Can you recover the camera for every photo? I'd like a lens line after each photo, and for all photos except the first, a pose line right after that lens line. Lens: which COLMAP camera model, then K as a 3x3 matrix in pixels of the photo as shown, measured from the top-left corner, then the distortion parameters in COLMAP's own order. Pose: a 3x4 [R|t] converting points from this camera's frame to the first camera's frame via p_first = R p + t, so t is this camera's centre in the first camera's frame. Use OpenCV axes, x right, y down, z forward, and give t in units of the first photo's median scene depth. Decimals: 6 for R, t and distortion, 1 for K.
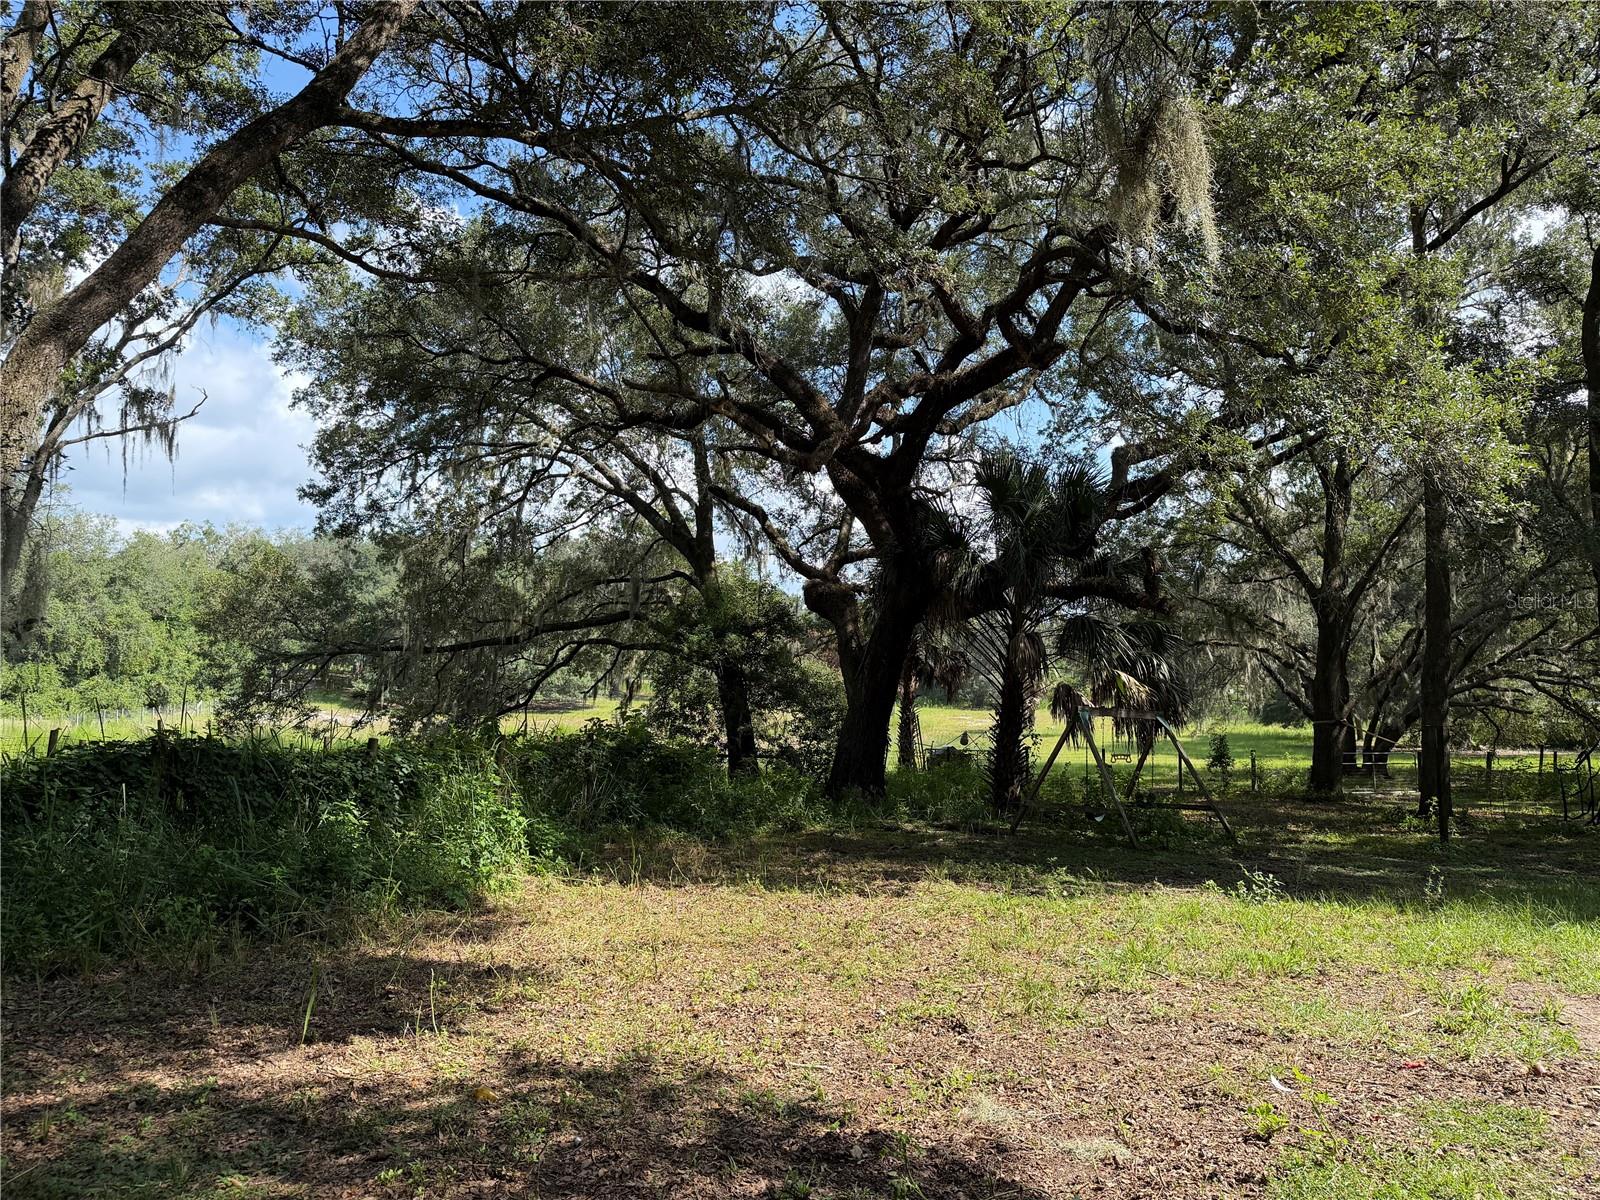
lens RADIAL K [[1114.9, 0, 792.7], [0, 1114.9, 606.7], [0, 0, 1]] dist [0.111074, -0.185858]
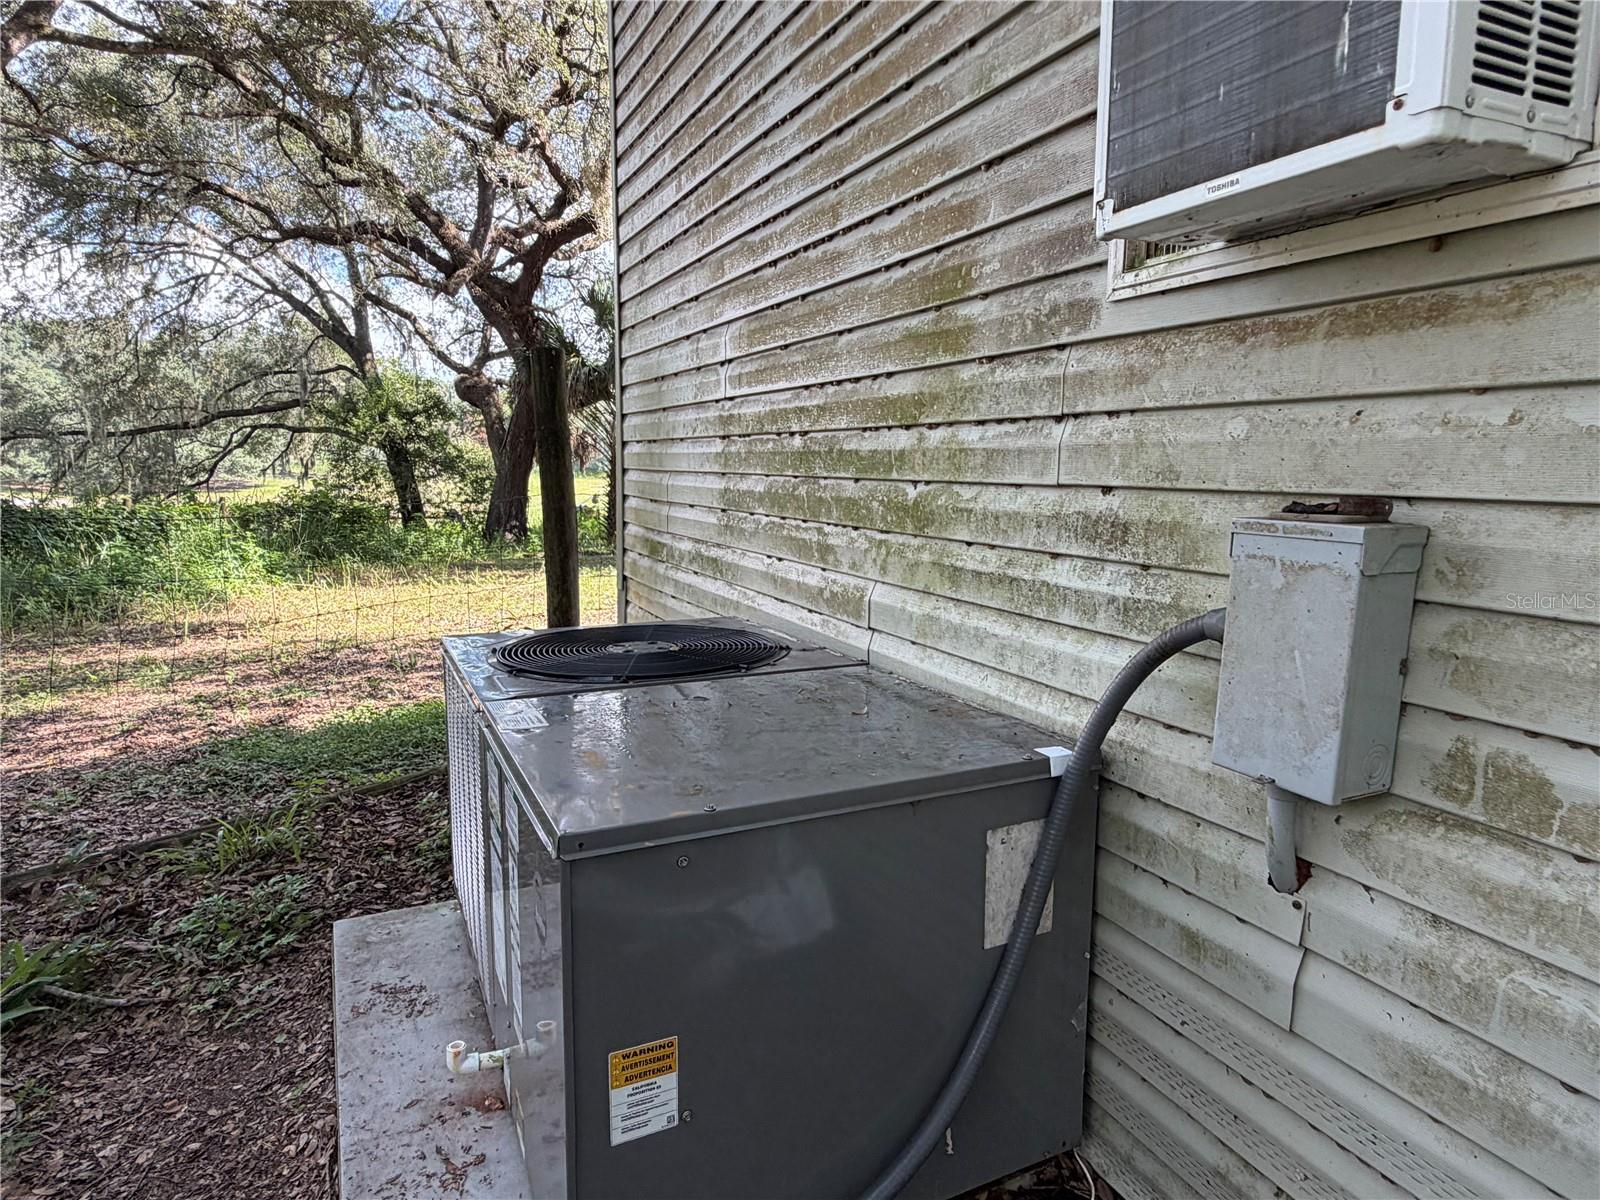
lens RADIAL K [[923.1, 0, 793.3], [0, 923.1, 606.2], [0, 0, 1]] dist [0.002920, 0.001731]
pose [[0.939898, -0.071394, 0.333907, 0.002577], [-0.005215, 0.974781, 0.223102, -0.003399], [-0.341415, -0.211435, 0.915823, -0.110317]]
